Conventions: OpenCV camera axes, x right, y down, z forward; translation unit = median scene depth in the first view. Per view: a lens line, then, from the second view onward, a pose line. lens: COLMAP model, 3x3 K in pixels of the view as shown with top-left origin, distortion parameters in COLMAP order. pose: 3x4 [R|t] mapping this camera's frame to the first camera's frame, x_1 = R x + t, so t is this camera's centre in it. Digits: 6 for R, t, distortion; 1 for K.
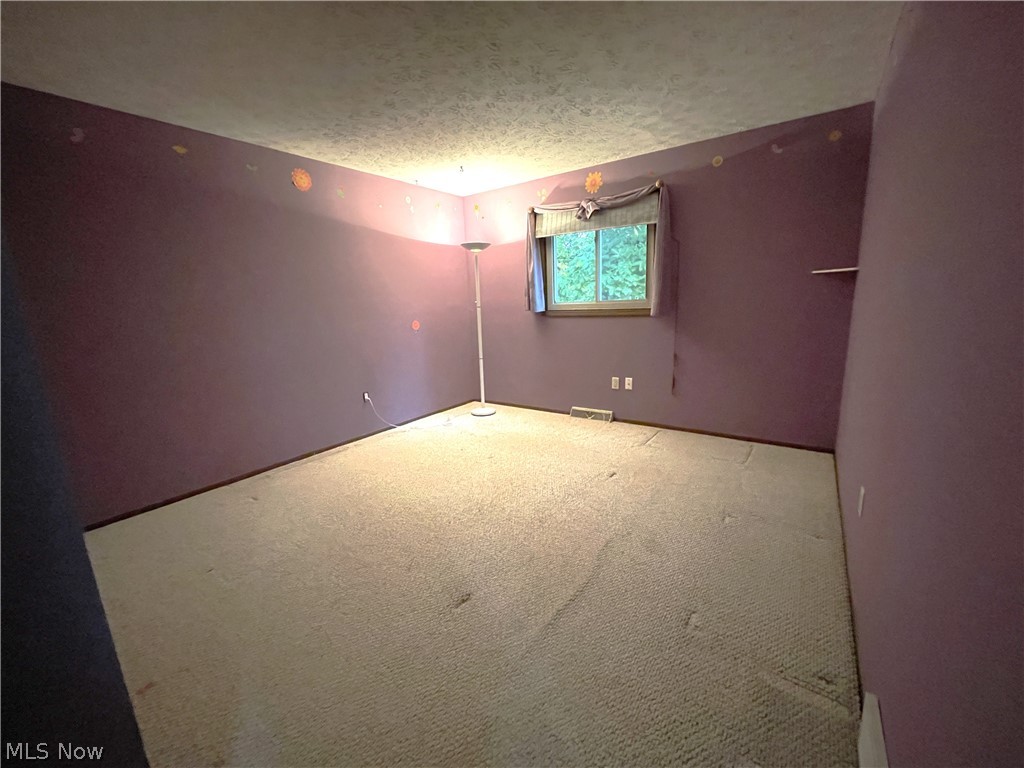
lens RADIAL K [[414.4, 0, 511.2], [0, 414.4, 381.0], [0, 0, 1]] dist [-0.002851, -0.000407]
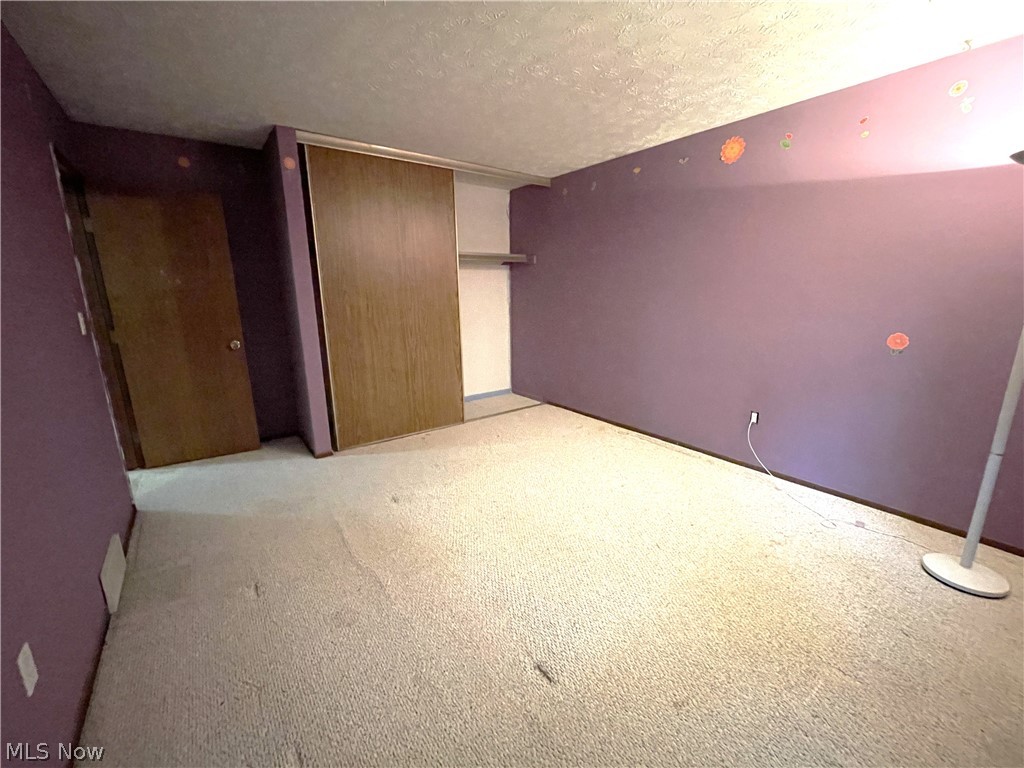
lens RADIAL K [[414.4, 0, 511.2], [0, 414.4, 381.0], [0, 0, 1]] dist [-0.002851, -0.000407]
pose [[-0.292582, 0.255563, -0.921457, 0.533231], [-0.165094, 0.935654, 0.311921, -0.214940], [0.941881, 0.243390, -0.231564, 0.839472]]
